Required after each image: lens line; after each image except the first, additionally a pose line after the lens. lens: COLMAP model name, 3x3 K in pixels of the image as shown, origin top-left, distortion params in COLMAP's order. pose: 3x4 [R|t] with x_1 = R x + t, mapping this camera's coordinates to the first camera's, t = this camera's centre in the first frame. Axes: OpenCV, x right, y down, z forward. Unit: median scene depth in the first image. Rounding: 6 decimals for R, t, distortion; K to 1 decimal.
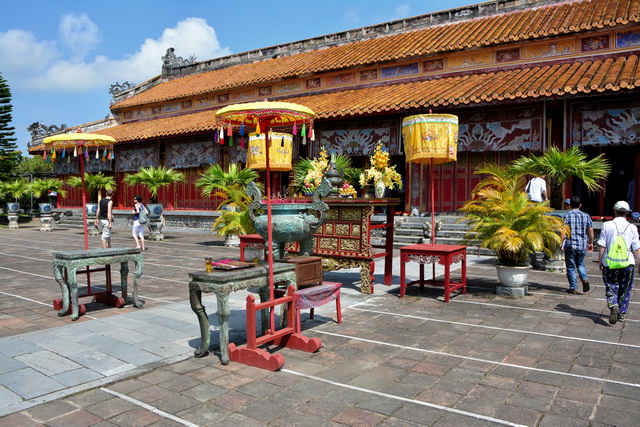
lens RADIAL K [[537.8, 0, 320.1], [0, 537.8, 211.7], [0, 0, 1]] dist [-0.013924, 0.010558]
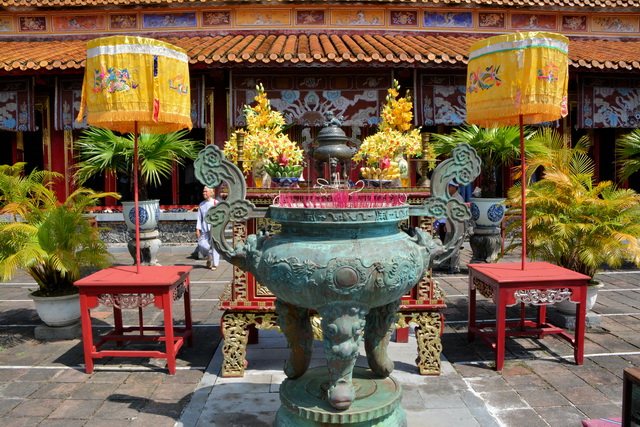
lens RADIAL K [[523.3, 0, 321.8], [0, 523.3, 216.8], [0, 0, 1]] dist [-0.106833, 0.057866]
pose [[0.811198, -0.050055, 0.582626, -0.150910], [0.028536, 0.998531, 0.046056, -0.012408], [-0.584075, -0.020735, 0.811435, 0.359142]]
